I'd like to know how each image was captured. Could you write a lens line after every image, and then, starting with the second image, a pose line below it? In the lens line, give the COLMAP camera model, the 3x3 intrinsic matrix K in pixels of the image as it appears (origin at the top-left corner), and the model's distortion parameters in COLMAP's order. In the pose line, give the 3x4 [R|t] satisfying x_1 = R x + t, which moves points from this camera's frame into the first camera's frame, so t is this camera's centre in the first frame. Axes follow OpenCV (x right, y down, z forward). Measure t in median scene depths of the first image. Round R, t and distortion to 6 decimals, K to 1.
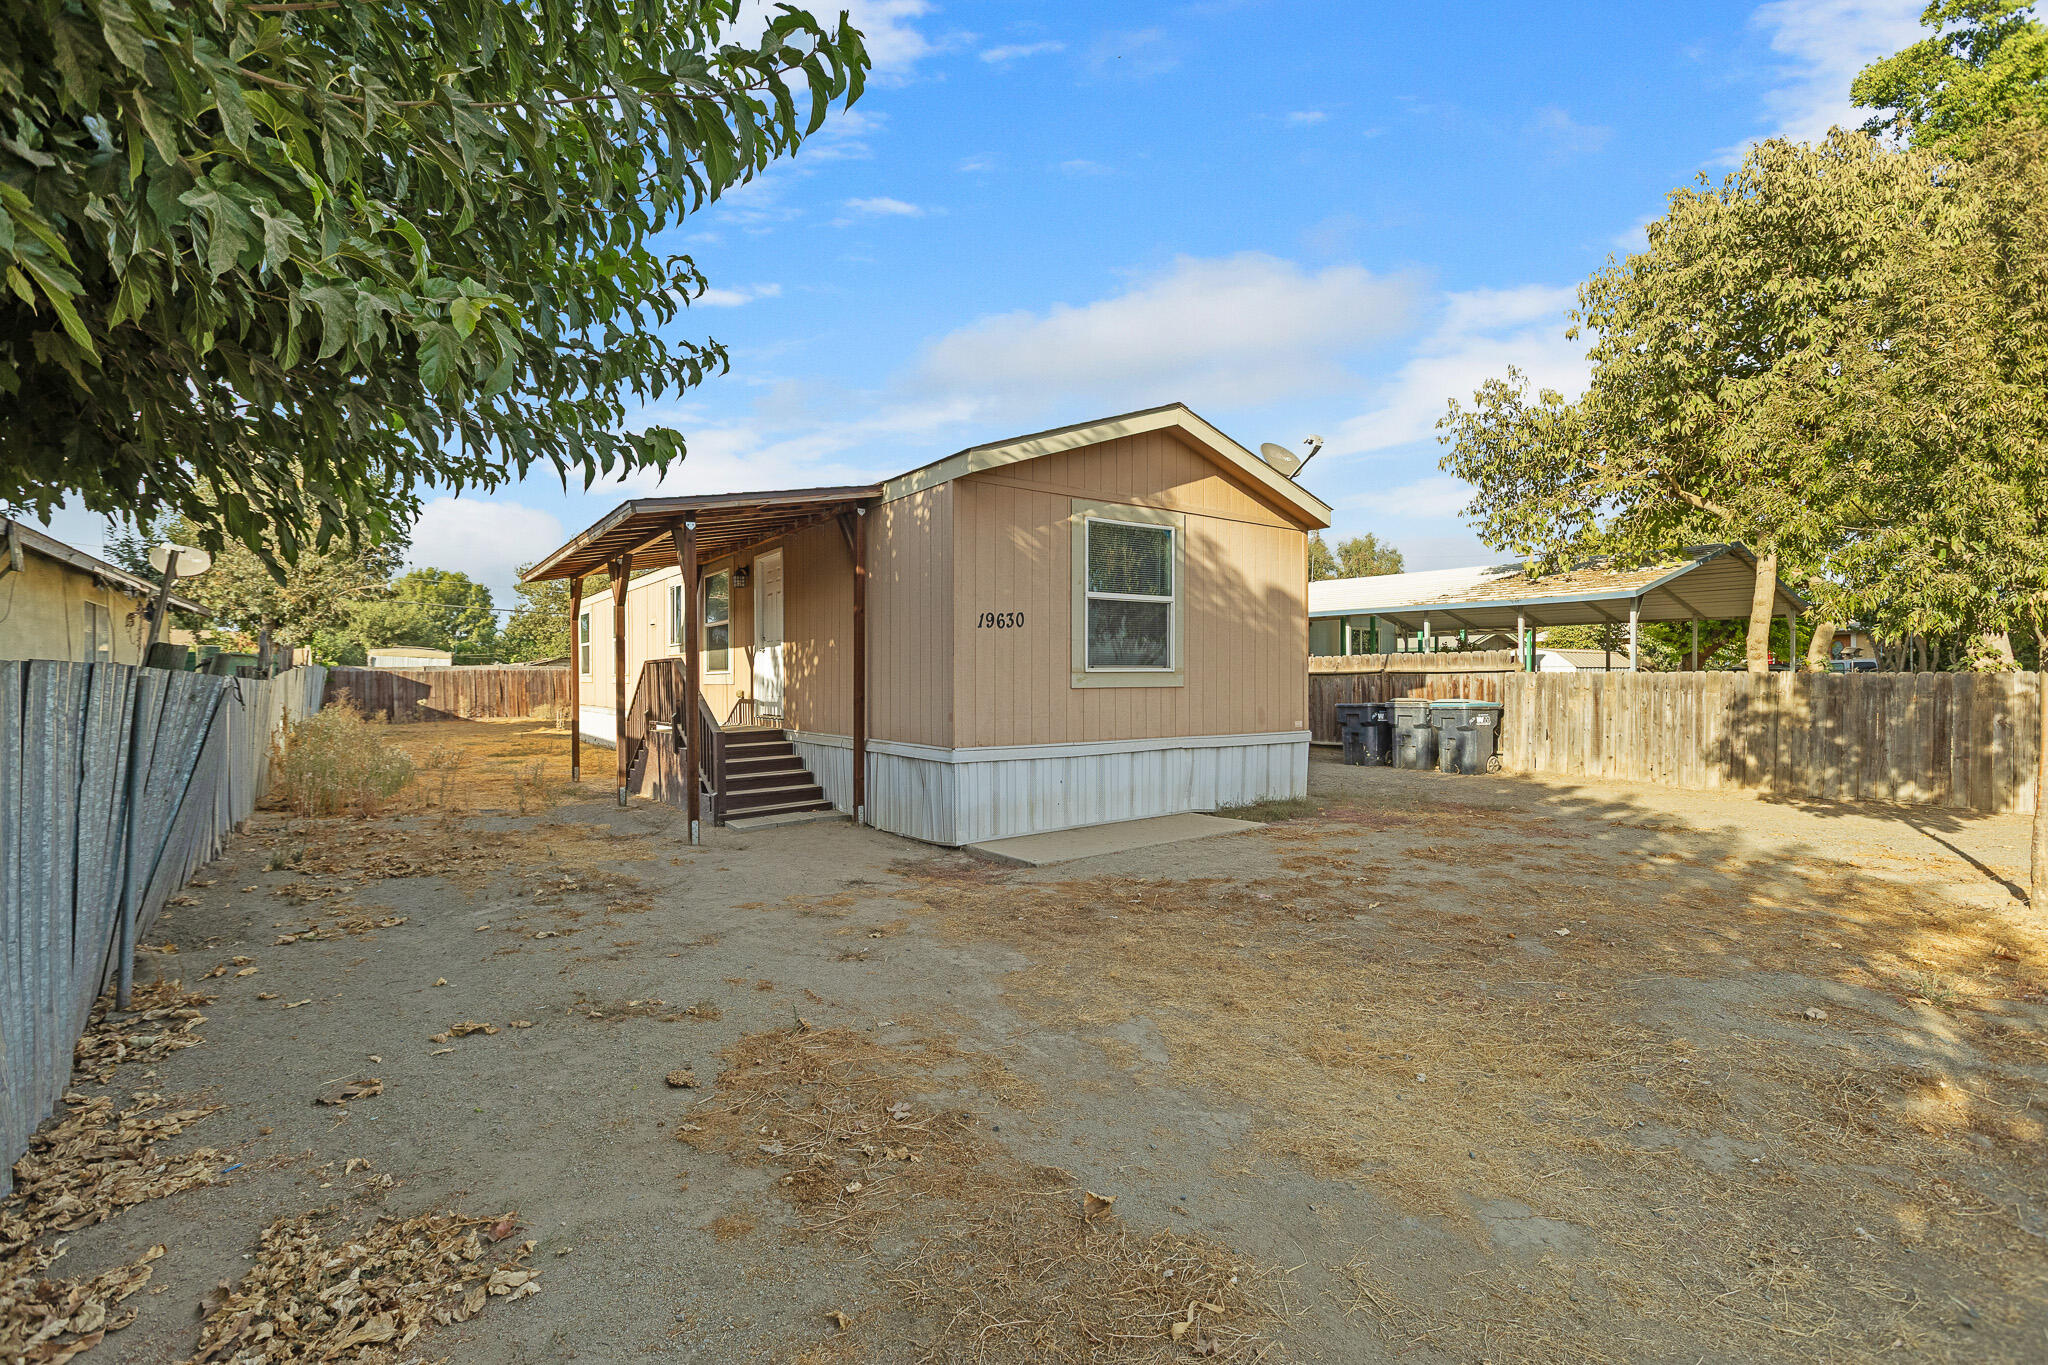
lens RADIAL K [[914.3, 0, 1029.1], [0, 914.3, 674.8], [0, 0, 1]] dist [0.002502, 0.000083]
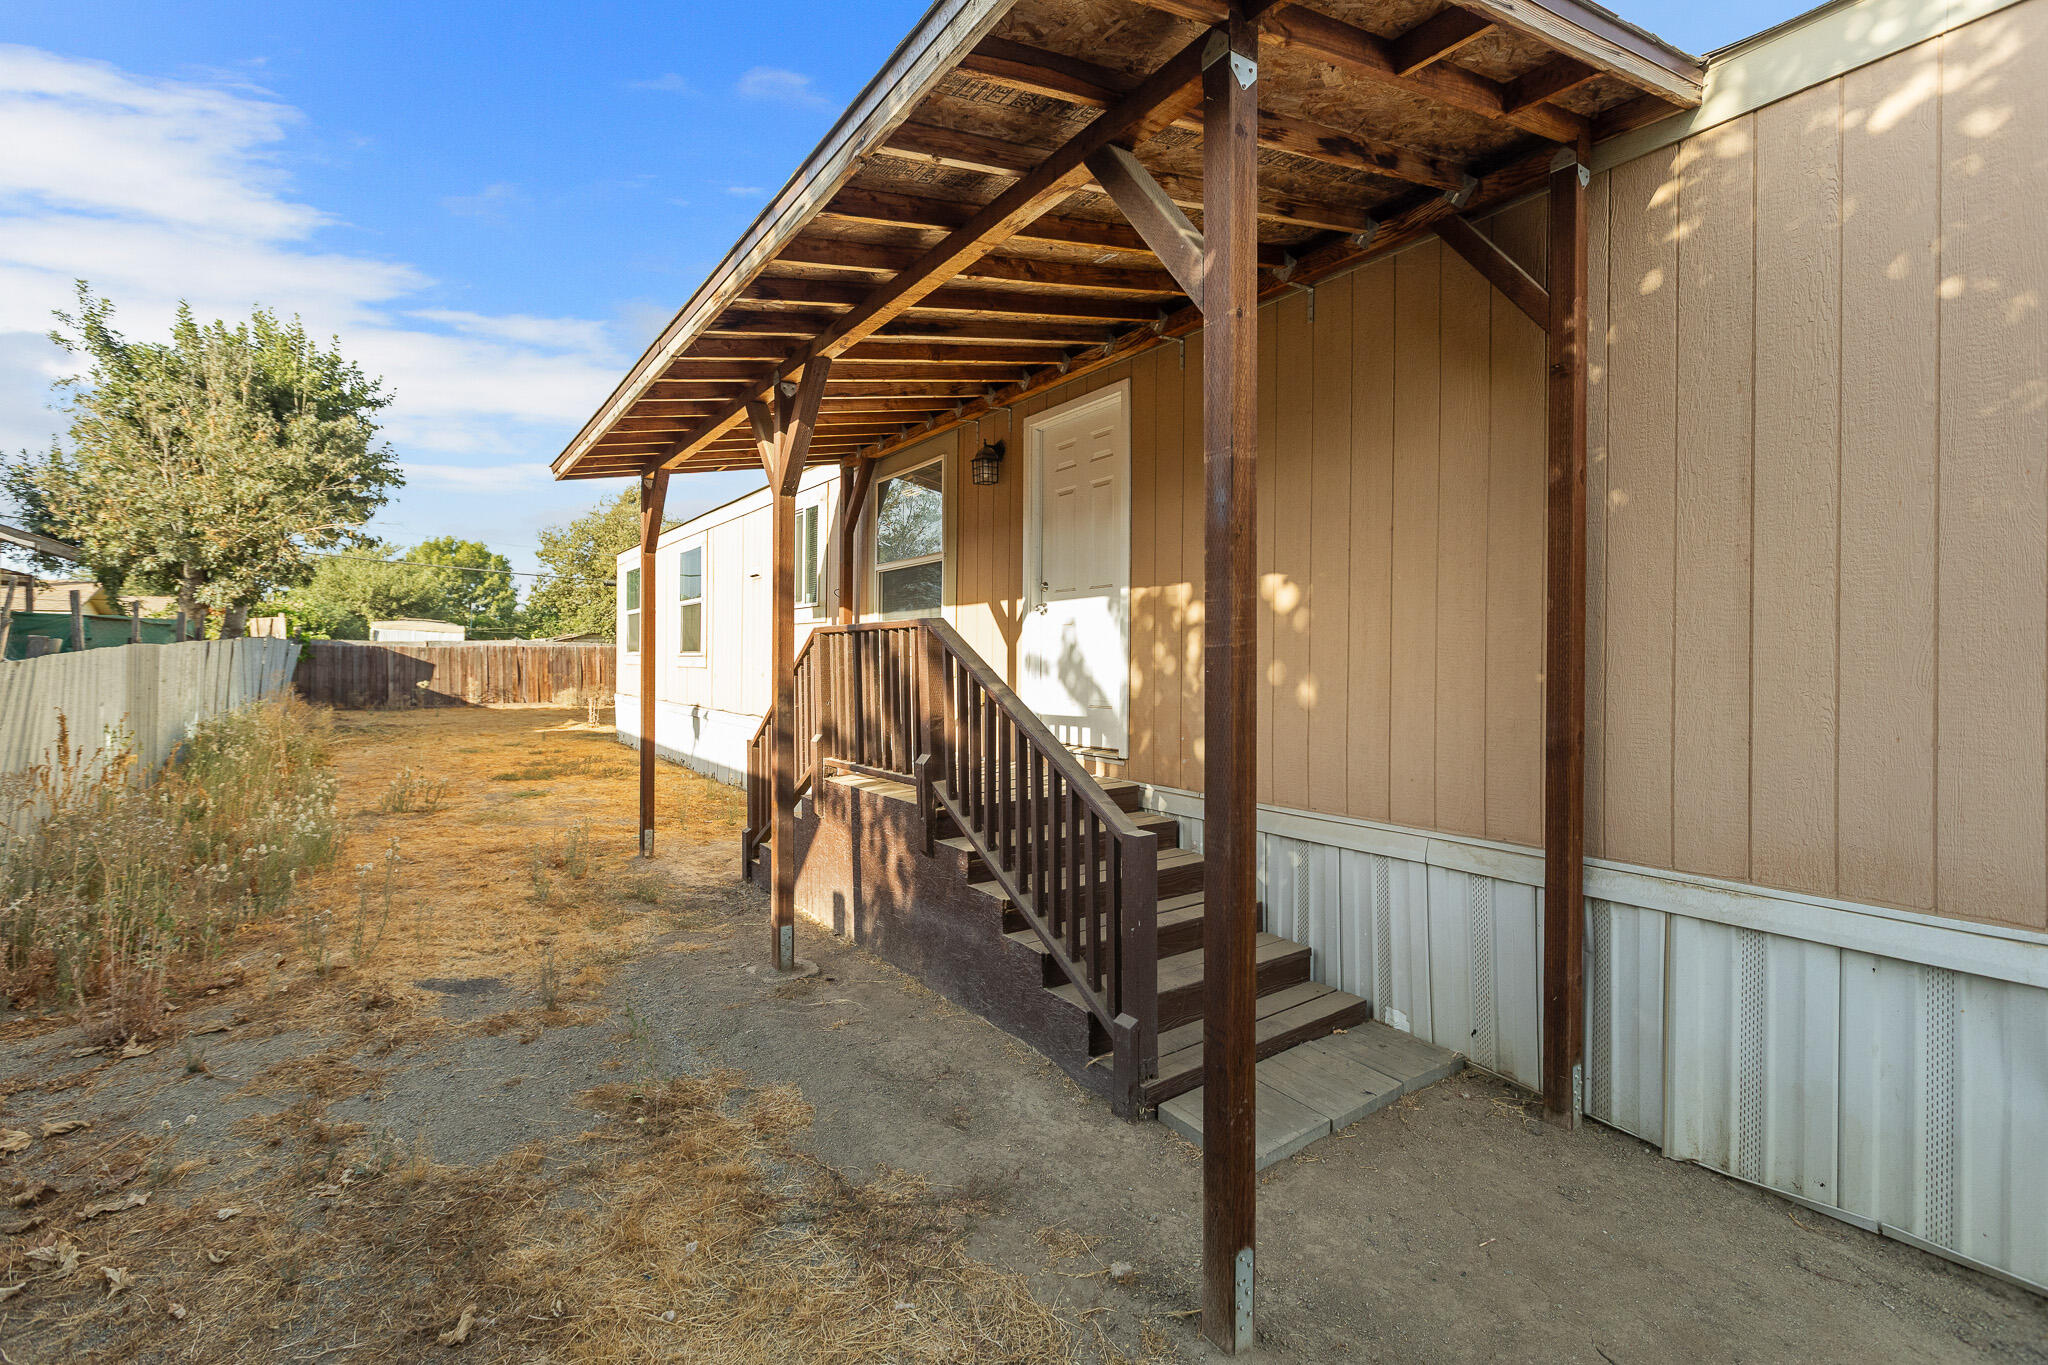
lens RADIAL K [[936.0, 0, 1054.9], [0, 936.0, 652.1], [0, 0, 1]] dist [-0.000593, 0.000127]
pose [[0.999936, 0.009816, -0.005572, -0.091194], [-0.009846, 0.999938, -0.005292, -0.000338], [0.005519, 0.005347, 0.999970, 0.162815]]
